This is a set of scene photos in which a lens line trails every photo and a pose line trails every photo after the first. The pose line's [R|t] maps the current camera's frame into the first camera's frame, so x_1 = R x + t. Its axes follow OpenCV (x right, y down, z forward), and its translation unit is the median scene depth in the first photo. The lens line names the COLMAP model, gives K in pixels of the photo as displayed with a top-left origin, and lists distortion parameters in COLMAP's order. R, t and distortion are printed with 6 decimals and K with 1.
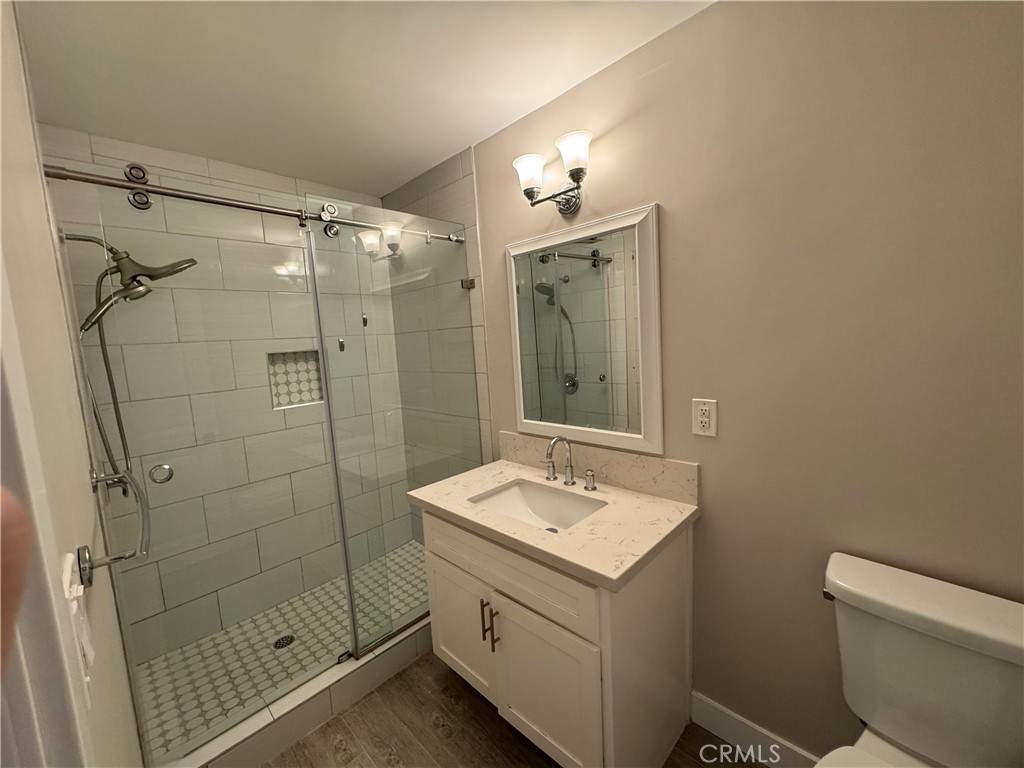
lens RADIAL K [[408.3, 0, 509.2], [0, 408.3, 381.3], [0, 0, 1]] dist [-0.003248, 0.000069]
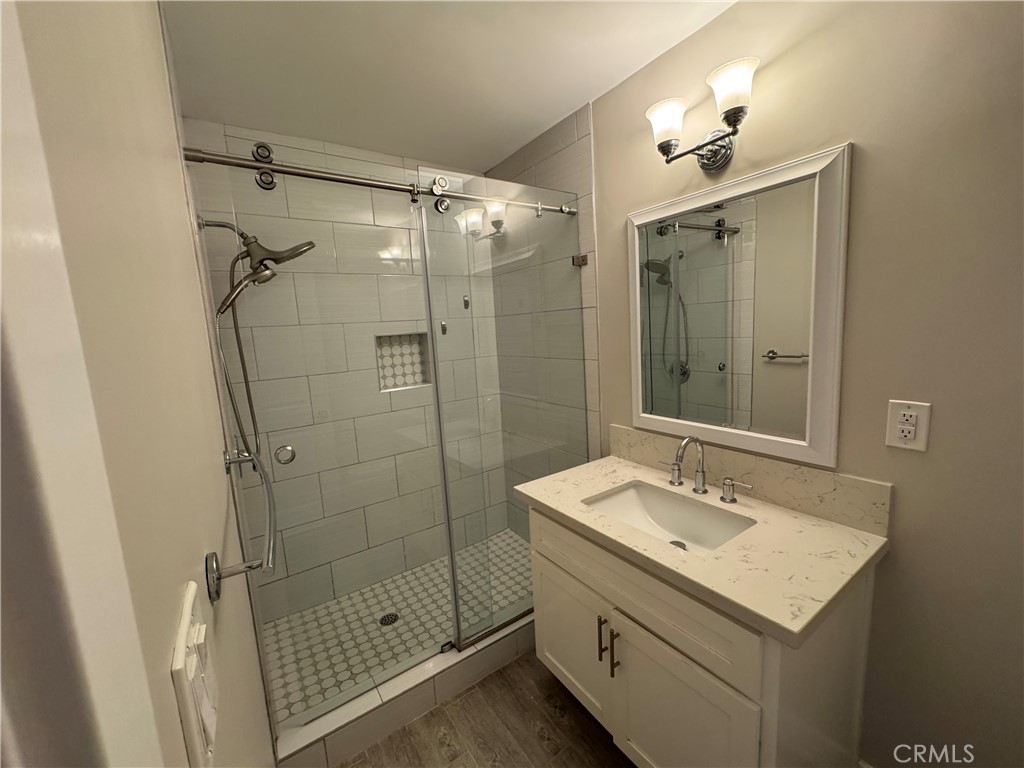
lens RADIAL K [[408.3, 0, 509.0], [0, 408.3, 381.4], [0, 0, 1]] dist [-0.003248, 0.000069]
pose [[0.979537, 0.028984, -0.199168, -0.085119], [-0.021125, 0.998916, 0.041471, -0.007476], [0.200155, -0.036415, 0.979087, 0.095078]]
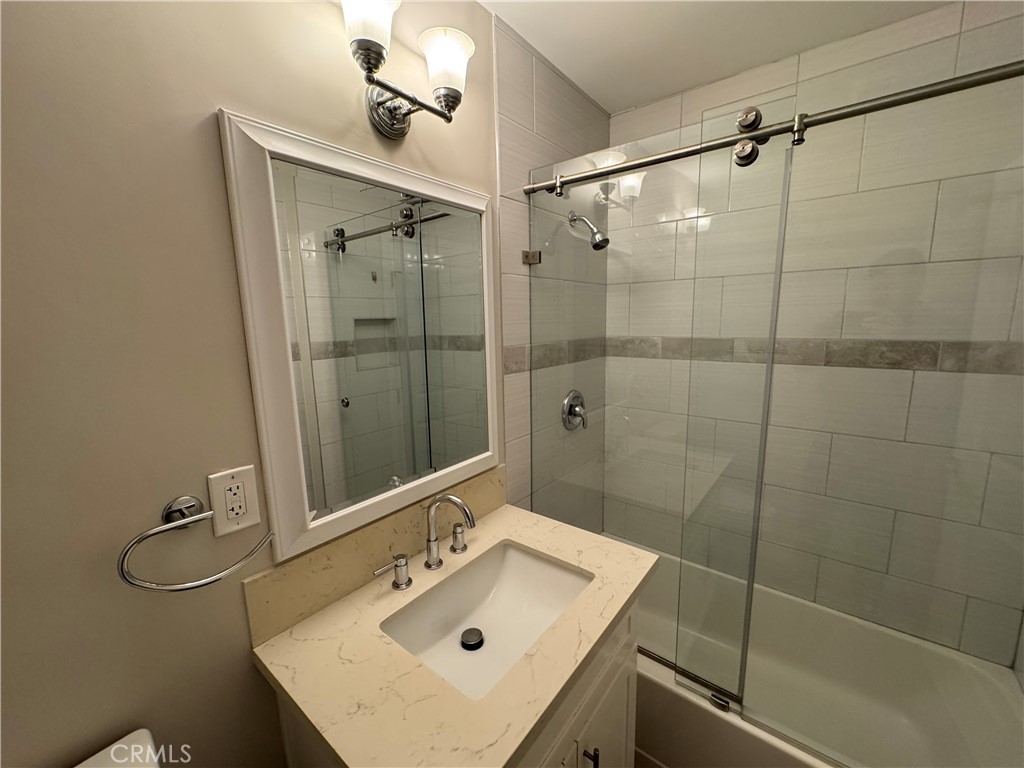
lens RADIAL K [[408.3, 0, 513.8], [0, 408.3, 384.2], [0, 0, 1]] dist [-0.003248, 0.000069]
pose [[-0.106371, -0.092124, 0.990050, -0.505765], [0.135268, 0.985102, 0.106197, -0.090109], [-0.985083, 0.145218, -0.092324, 0.935061]]
